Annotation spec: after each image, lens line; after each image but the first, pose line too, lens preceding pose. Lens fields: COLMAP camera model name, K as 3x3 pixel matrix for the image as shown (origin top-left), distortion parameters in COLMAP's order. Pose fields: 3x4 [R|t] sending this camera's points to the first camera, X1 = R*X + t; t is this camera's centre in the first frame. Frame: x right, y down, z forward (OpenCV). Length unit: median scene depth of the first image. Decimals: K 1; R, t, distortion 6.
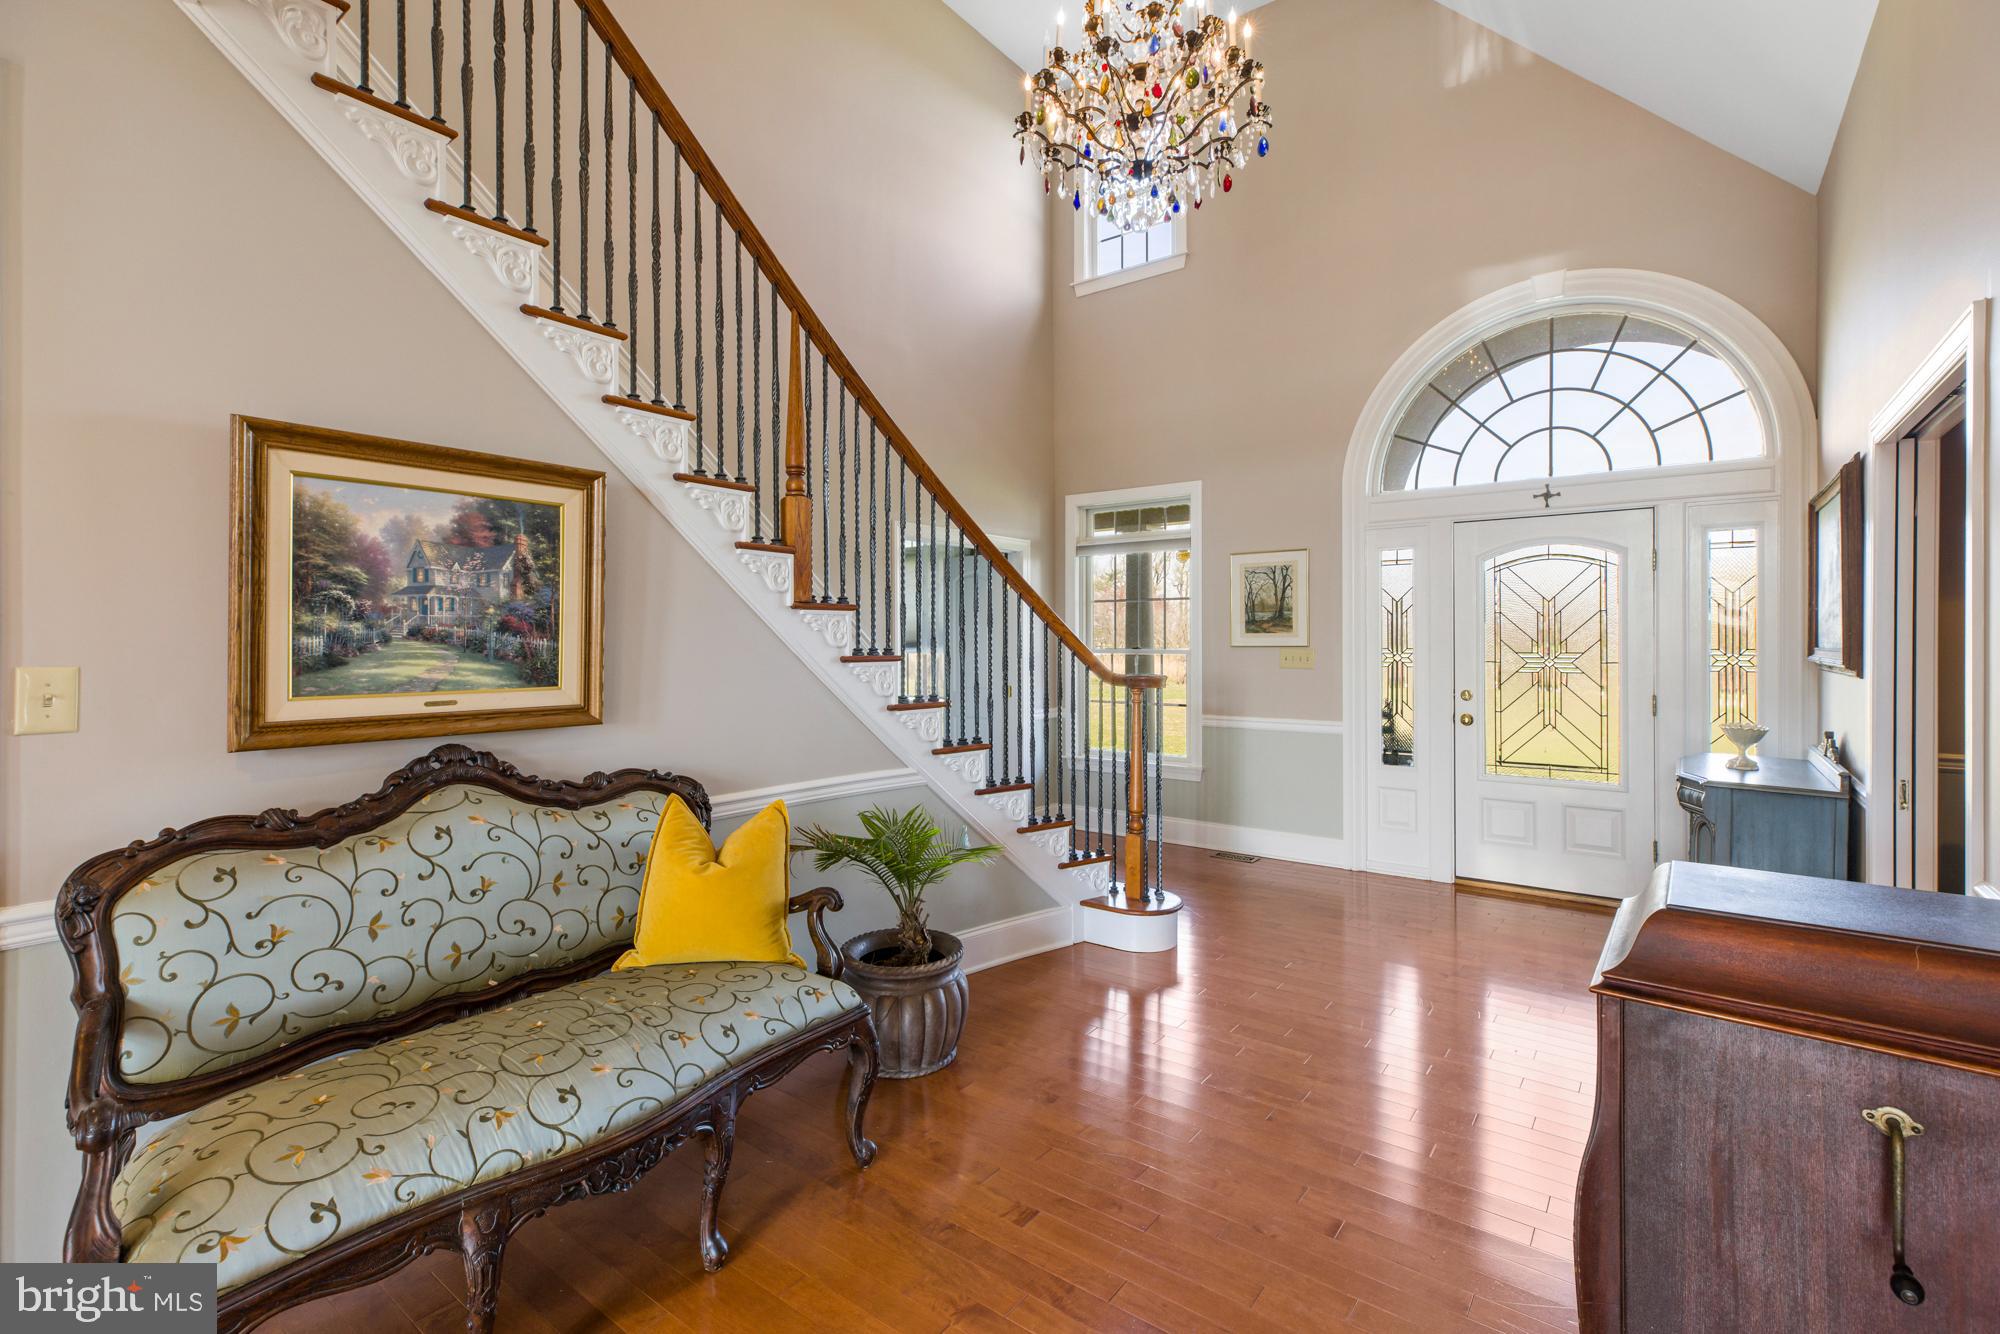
lens RADIAL K [[903.3, 0, 999.7], [0, 903.3, 636.8], [0, 0, 1]] dist [0.006862, 0.000096]
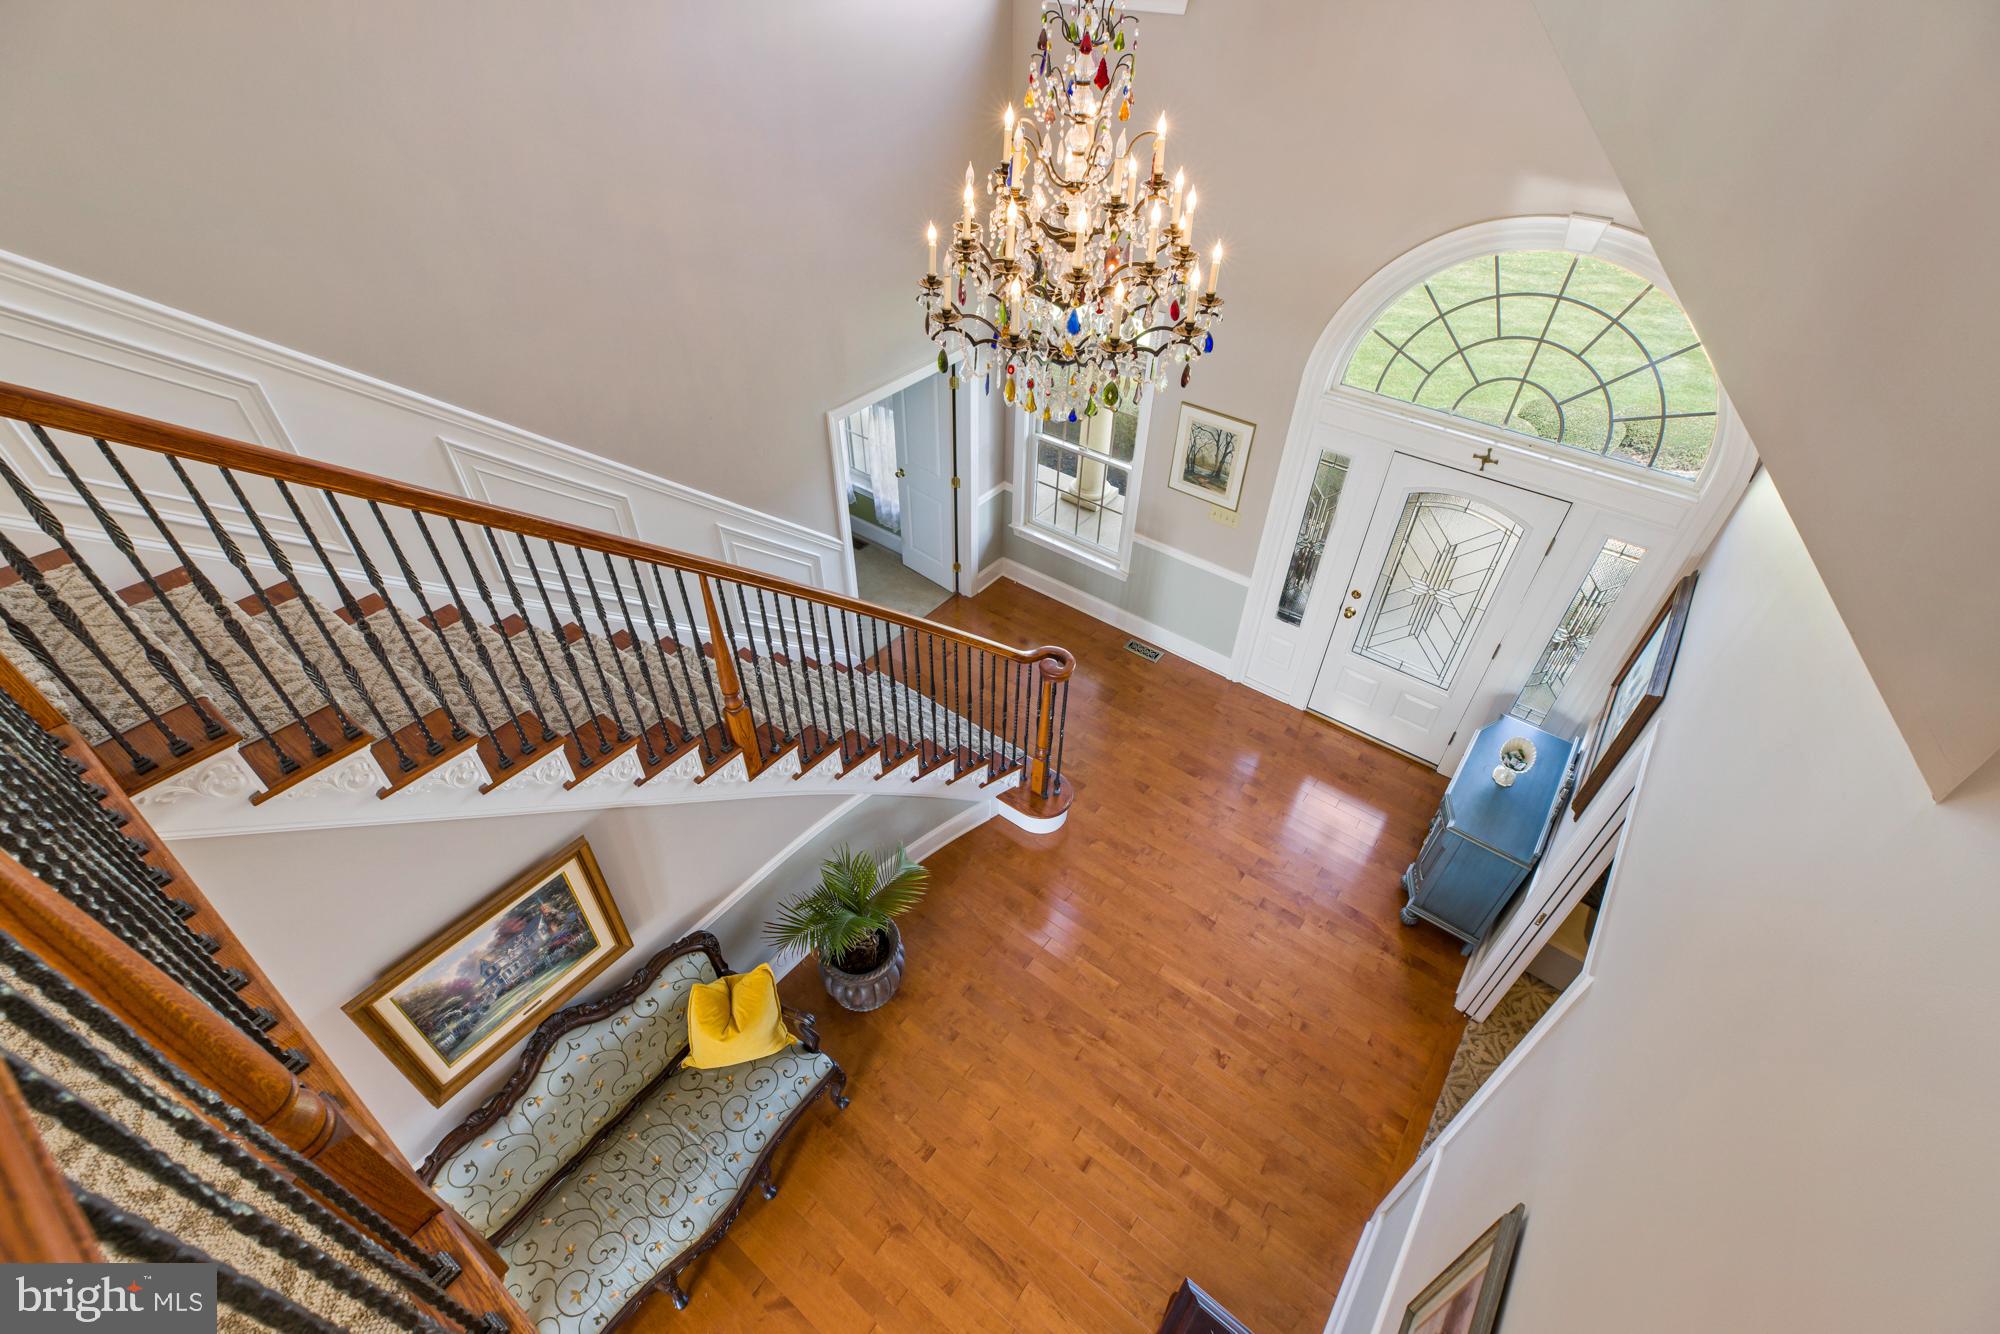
lens RADIAL K [[903.3, 0, 1000.8], [0, 903.3, 656.5], [0, 0, 1]] dist [0.006862, 0.000096]
pose [[0.999830, 0.012676, 0.013387, 0.102476], [-0.018368, 0.747544, 0.663959, -1.021339], [-0.001591, -0.664092, 0.747649, 0.188315]]
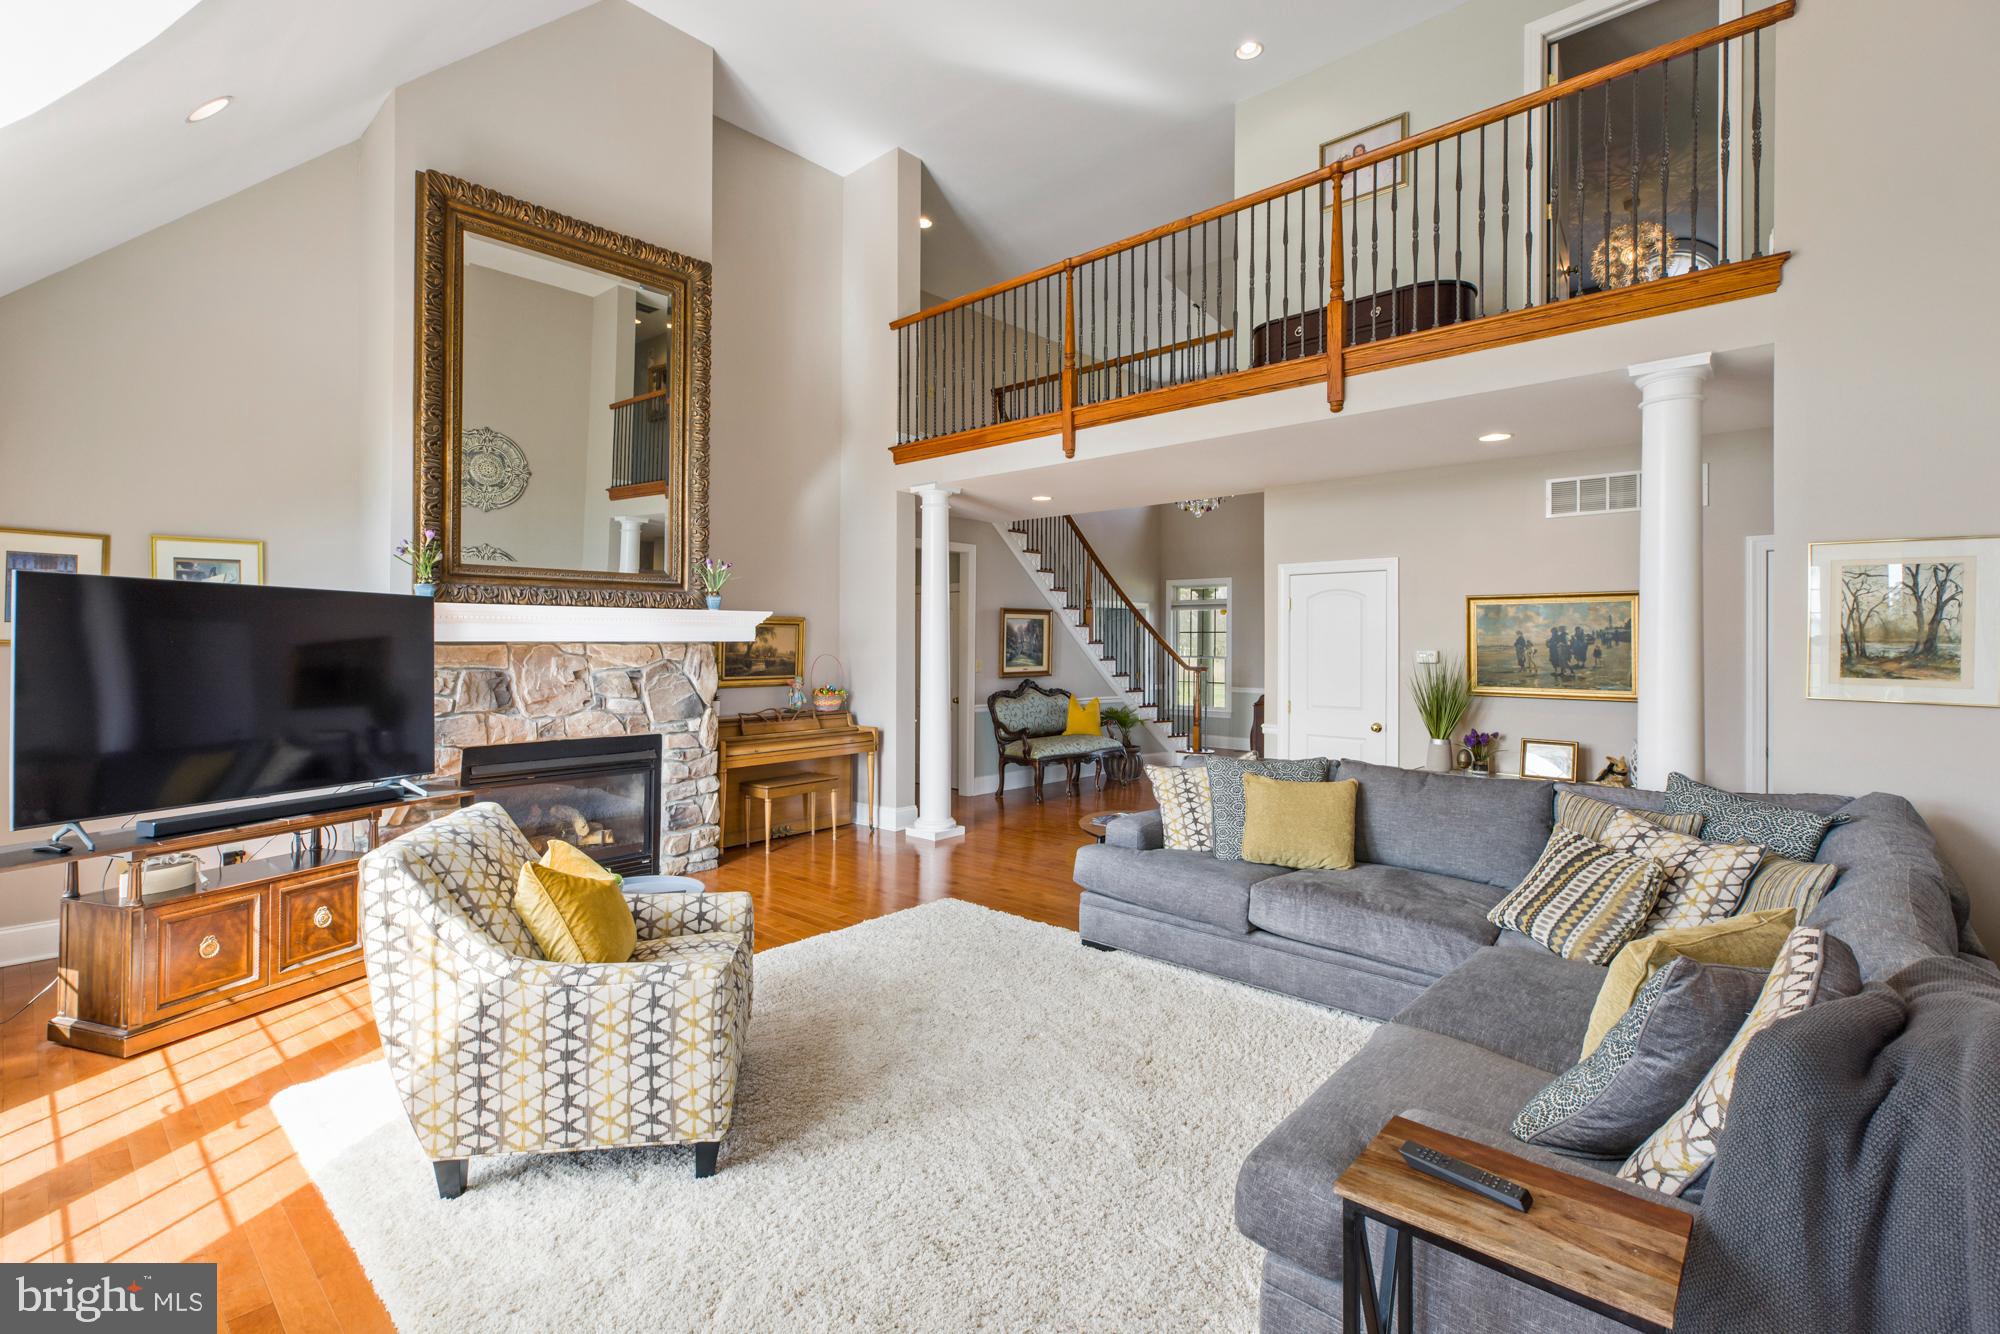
lens RADIAL K [[903.3, 0, 983.9], [0, 903.3, 636.0], [0, 0, 1]] dist [0.006862, 0.000096]
pose [[0.994629, 0.006634, -0.103290, -0.276226], [-0.006844, 0.999975, -0.001678, -0.053822], [0.103277, 0.002376, 0.994650, -2.356964]]
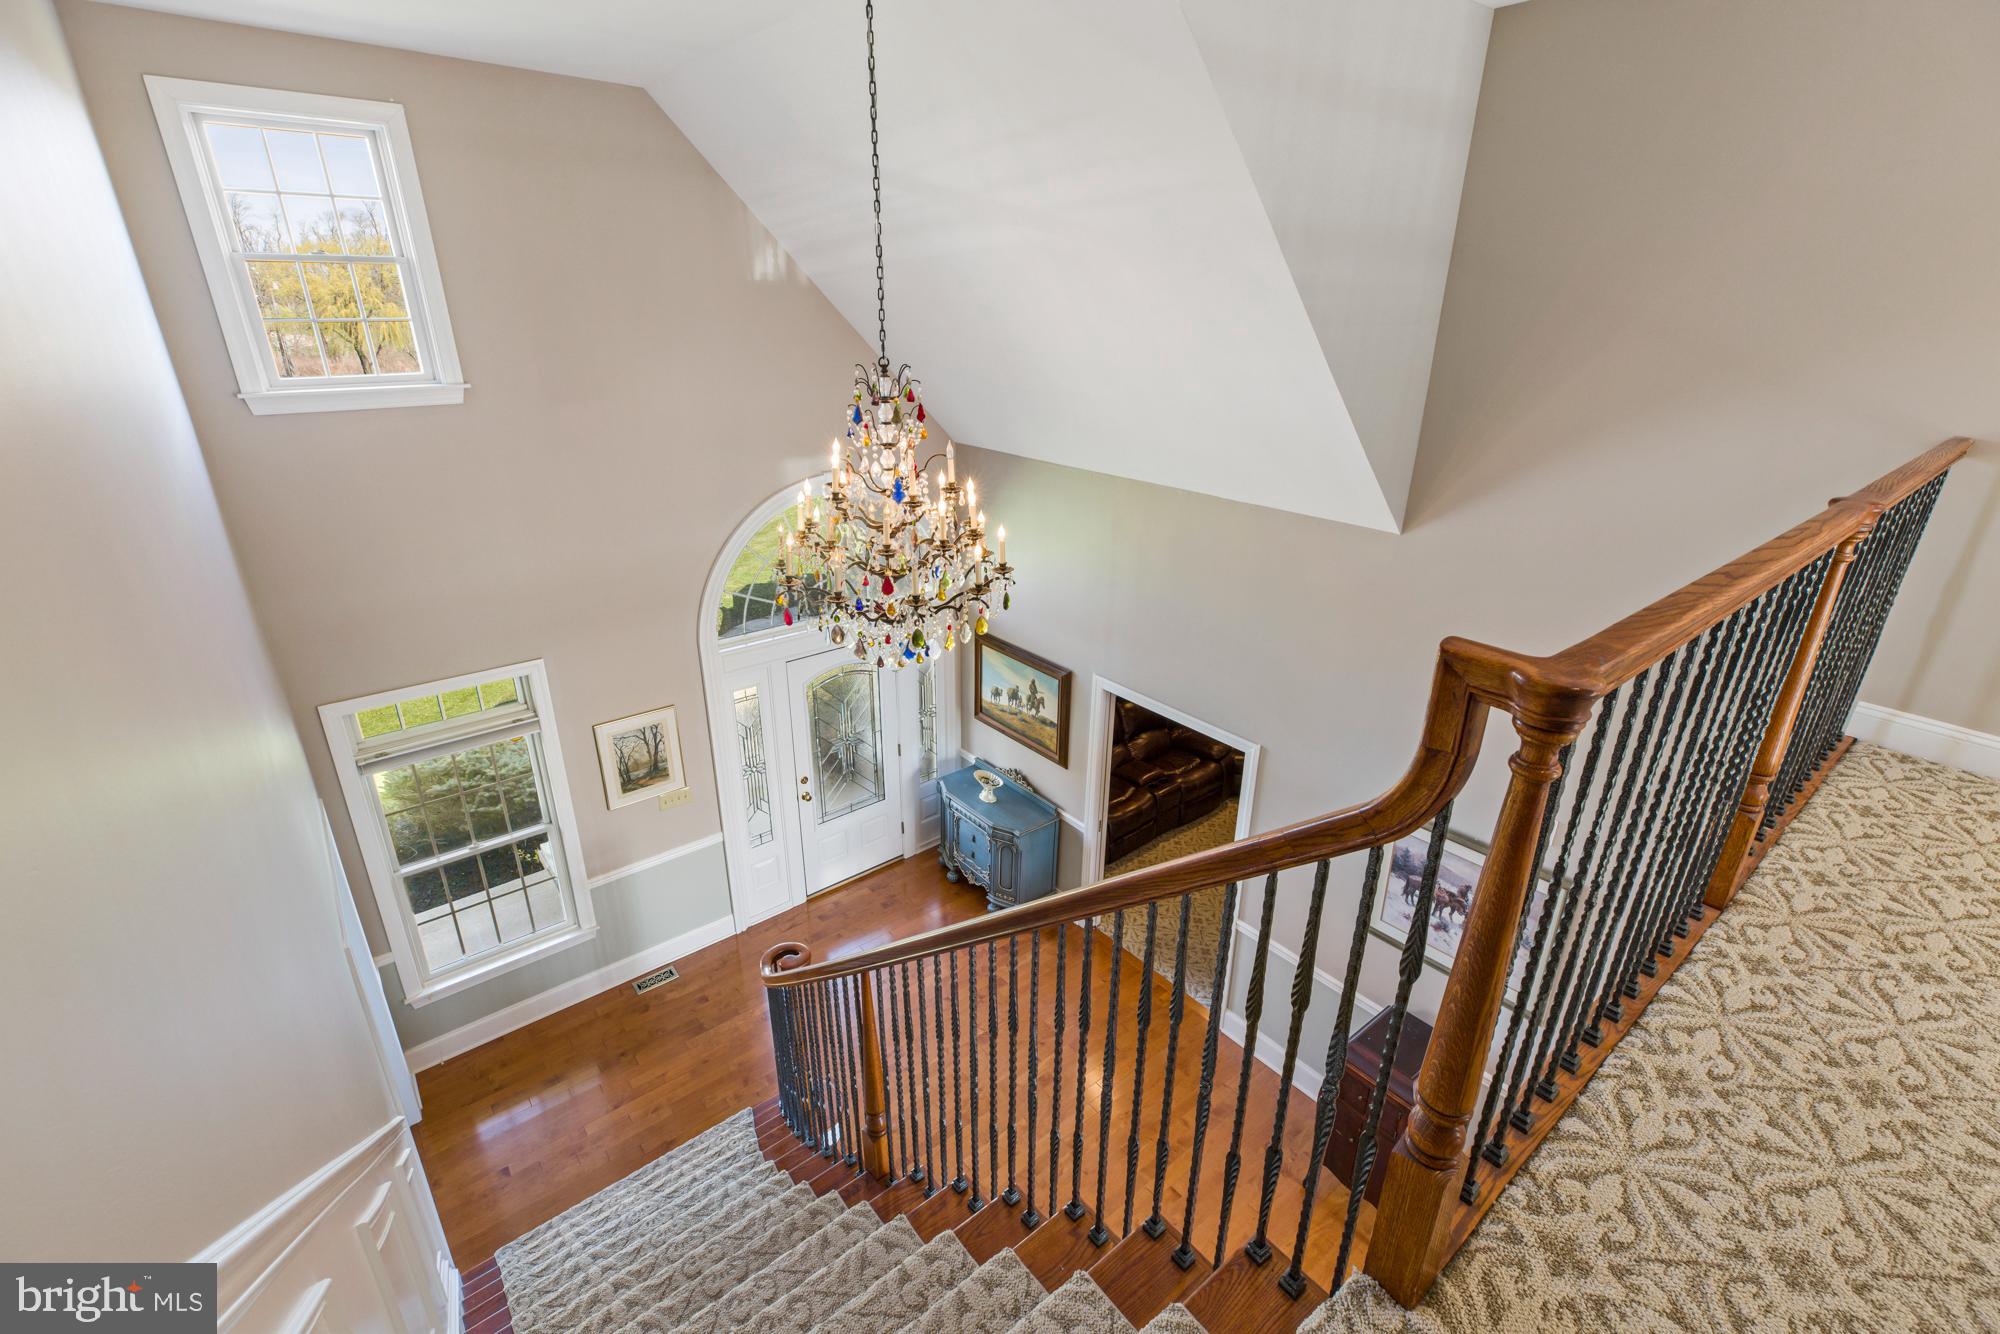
lens RADIAL K [[903.3, 0, 1008.4], [0, 903.3, 658.5], [0, 0, 1]] dist [0.006862, 0.000096]
pose [[0.239532, -0.363513, 0.900268, -0.919911], [-0.017833, 0.925459, 0.378429, -1.024576], [-0.970725, -0.106700, 0.215195, 0.729039]]
